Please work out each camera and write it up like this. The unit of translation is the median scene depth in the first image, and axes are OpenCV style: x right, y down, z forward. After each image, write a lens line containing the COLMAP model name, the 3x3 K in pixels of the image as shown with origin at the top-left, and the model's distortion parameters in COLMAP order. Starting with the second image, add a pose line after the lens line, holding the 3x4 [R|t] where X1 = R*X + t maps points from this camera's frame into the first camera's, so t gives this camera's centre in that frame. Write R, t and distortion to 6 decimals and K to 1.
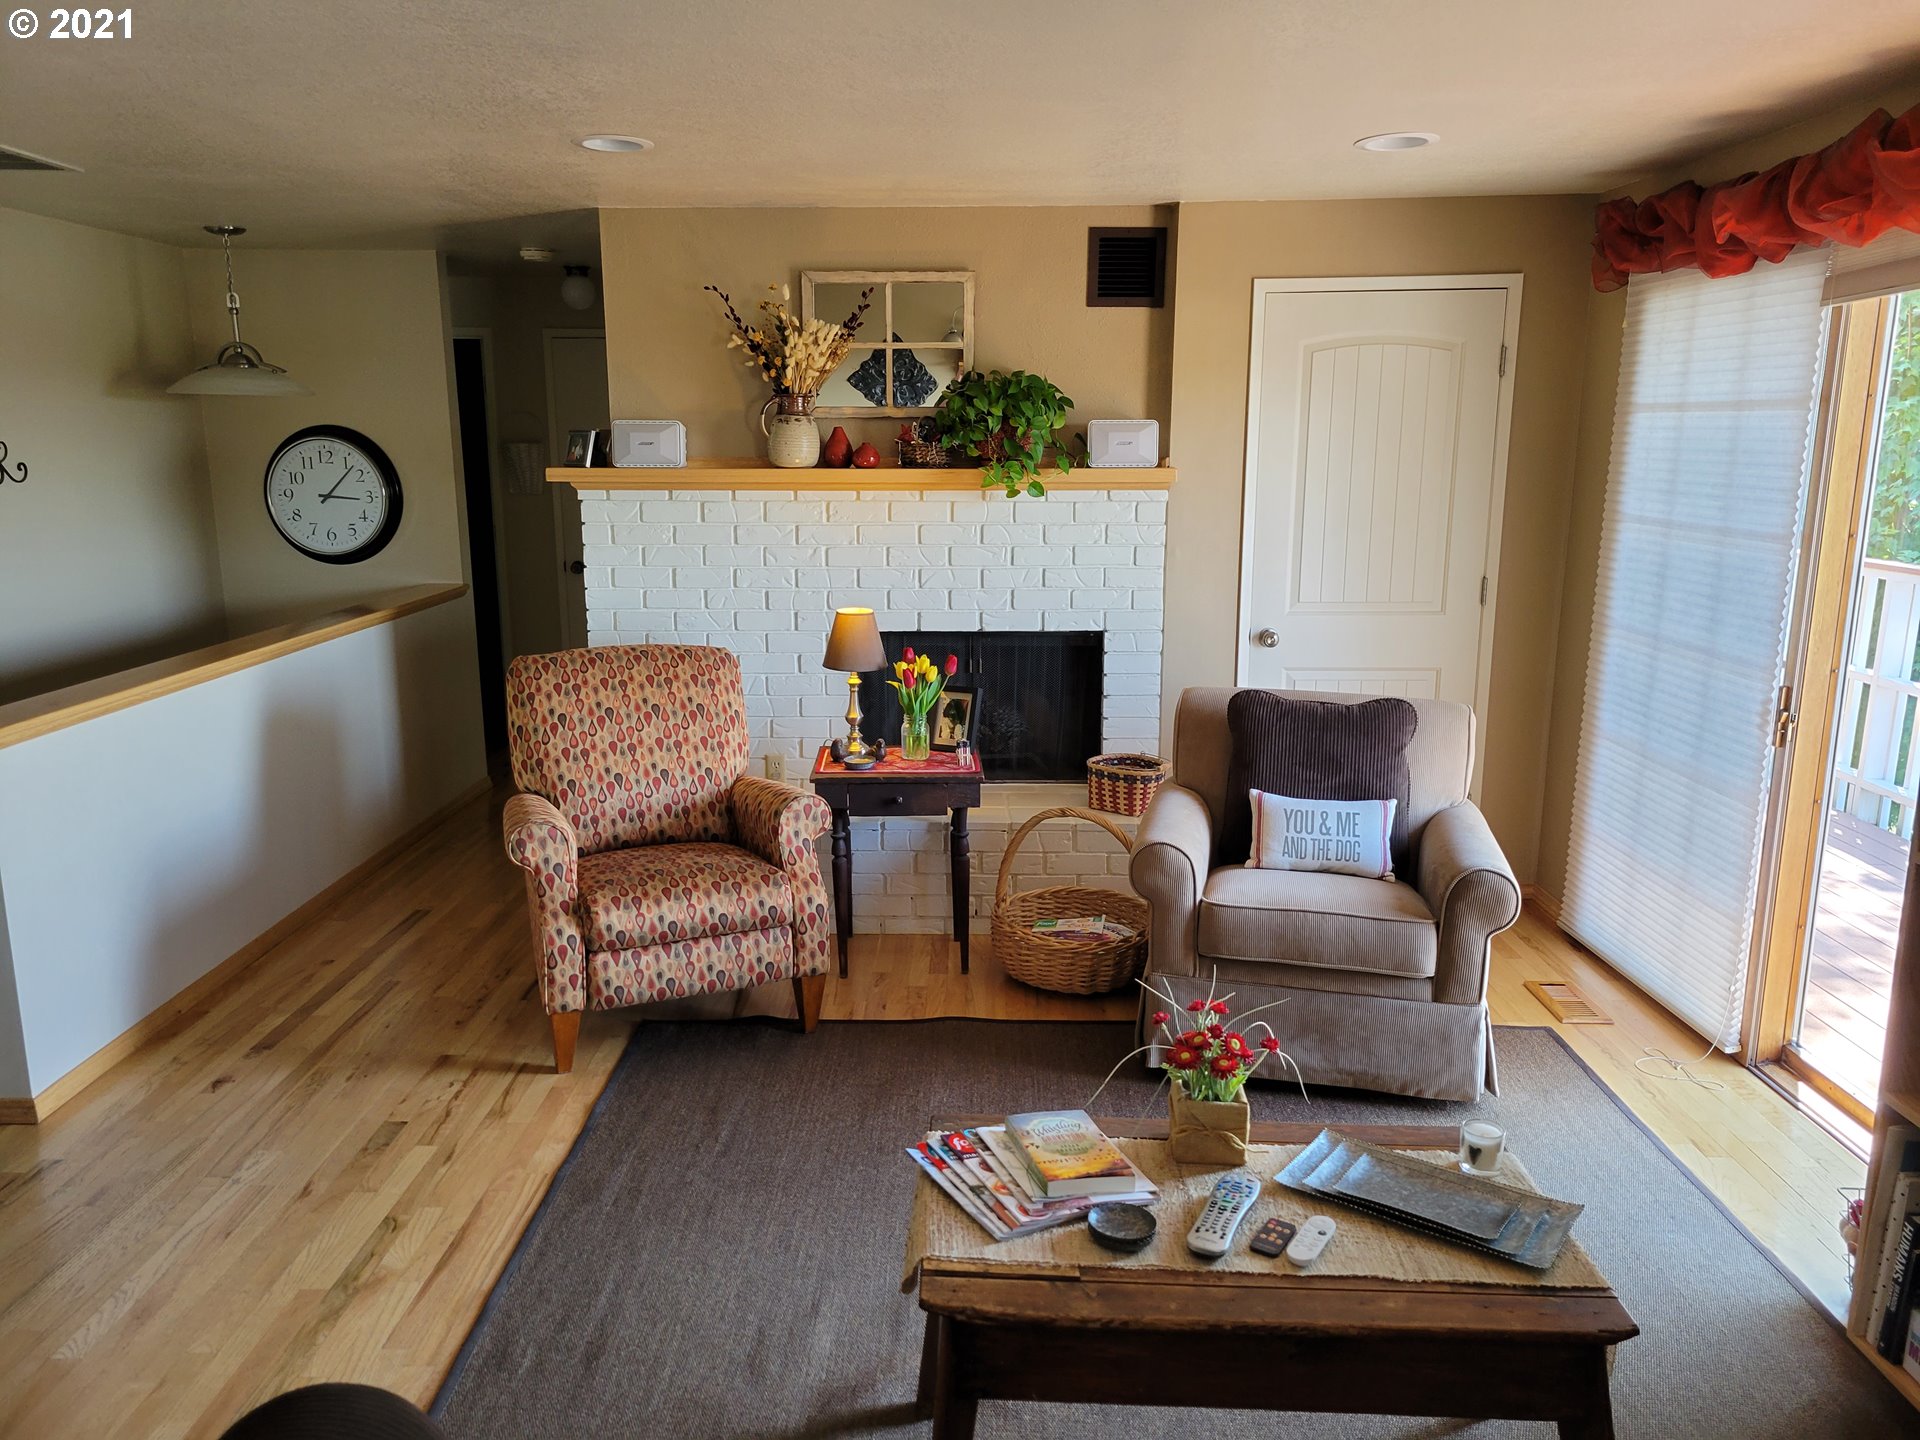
lens RADIAL K [[1454.2, 0, 945.4], [0, 1454.2, 742.4], [0, 0, 1]] dist [0.030536, 0.000490]
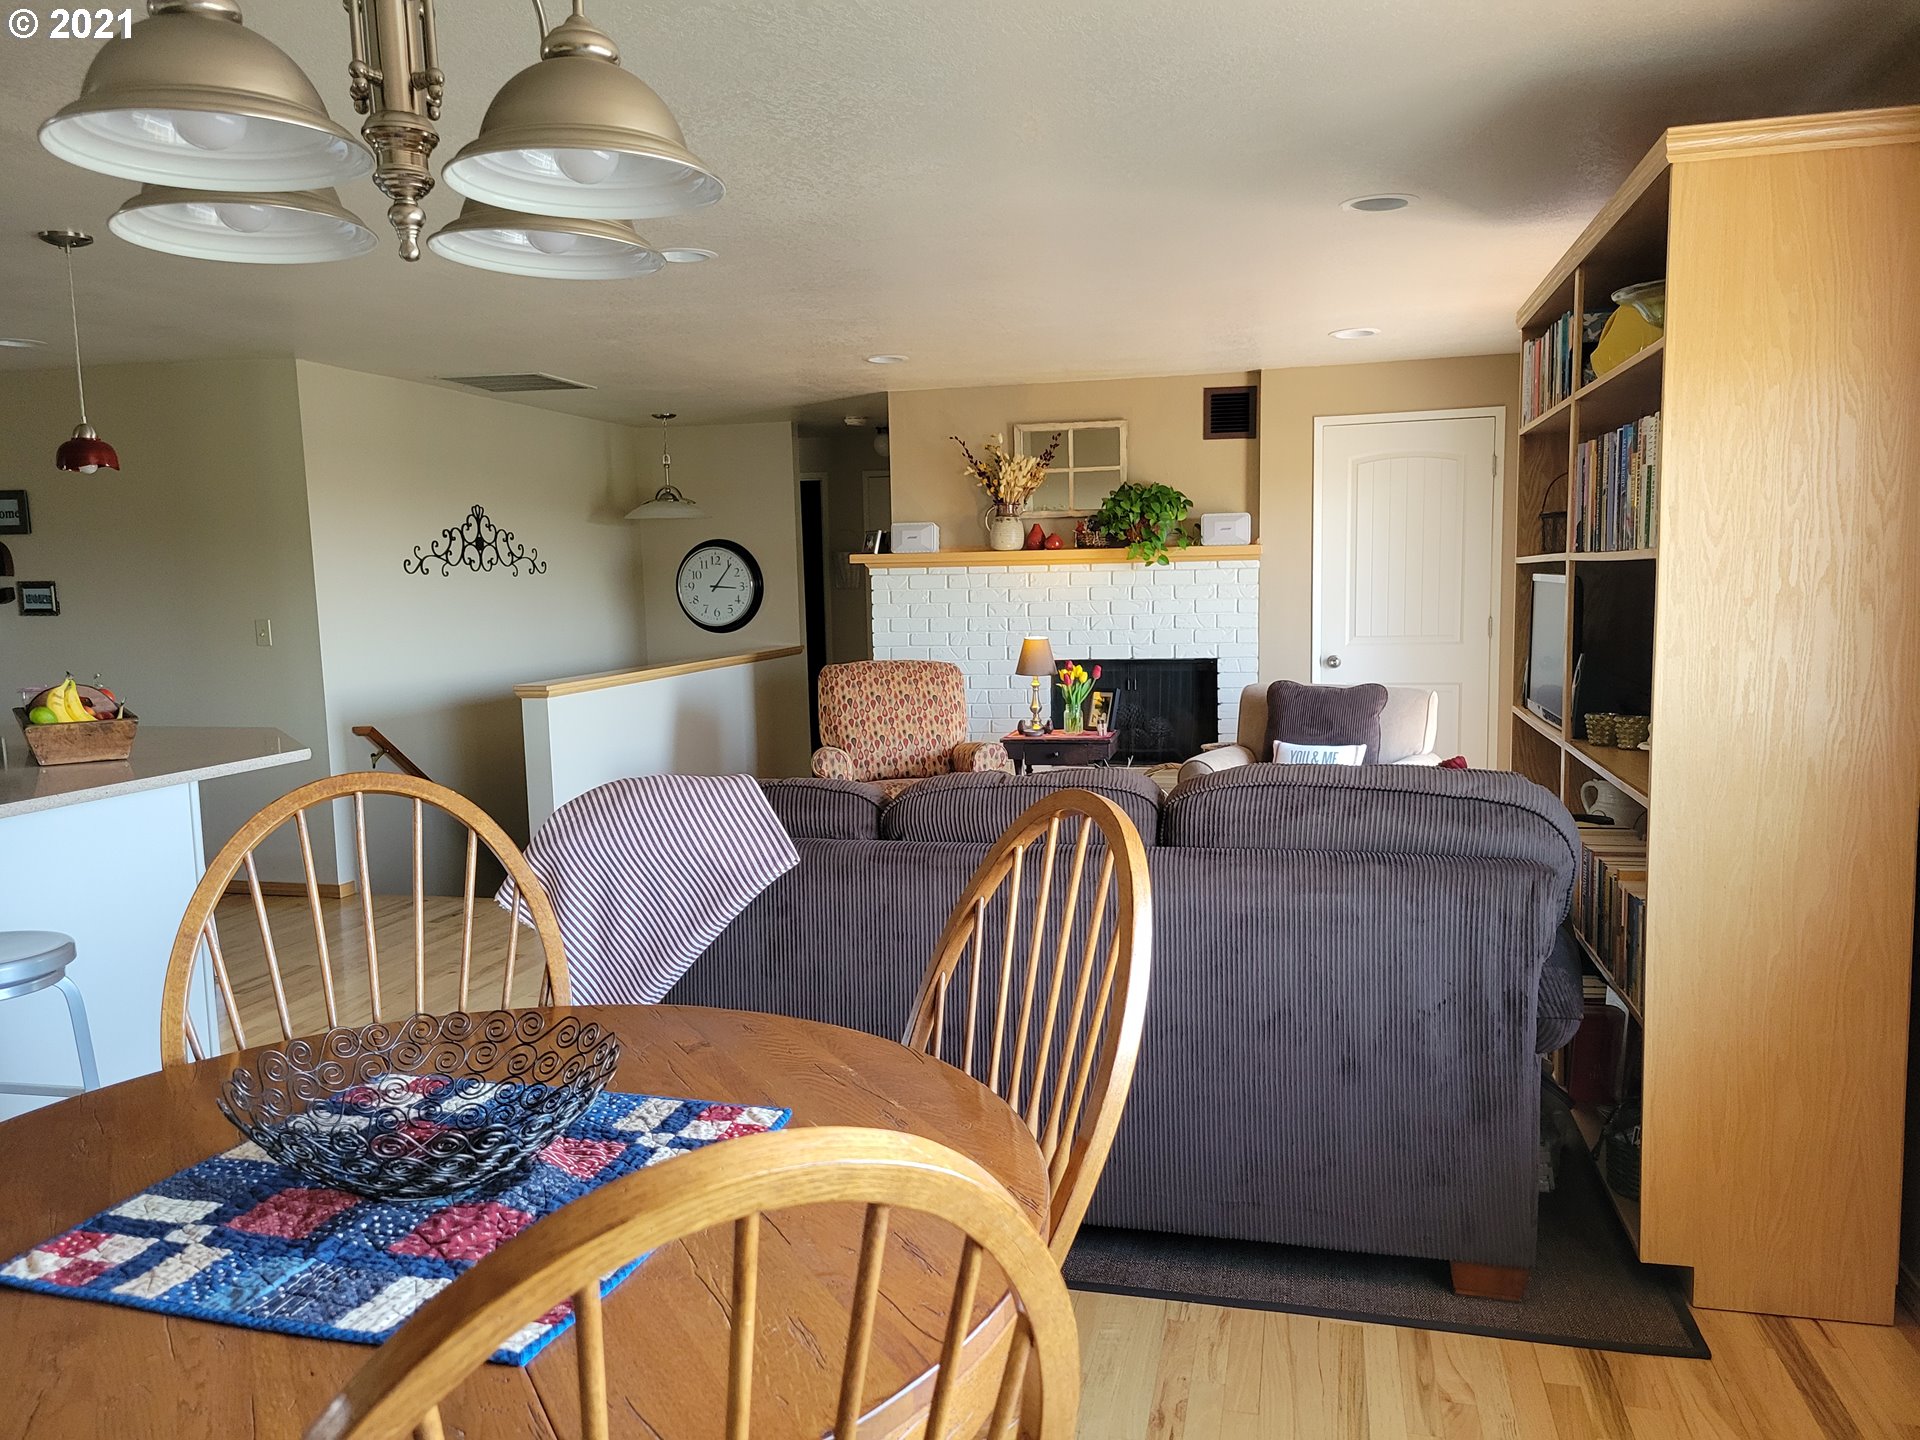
lens RADIAL K [[1454.2, 0, 945.4], [0, 1454.2, 742.4], [0, 0, 1]] dist [0.030536, 0.000490]
pose [[0.974149, 0.007541, -0.225781, 0.179923], [-0.028778, 0.995443, -0.090918, 0.151699], [0.224066, 0.095065, 0.969926, -0.471787]]
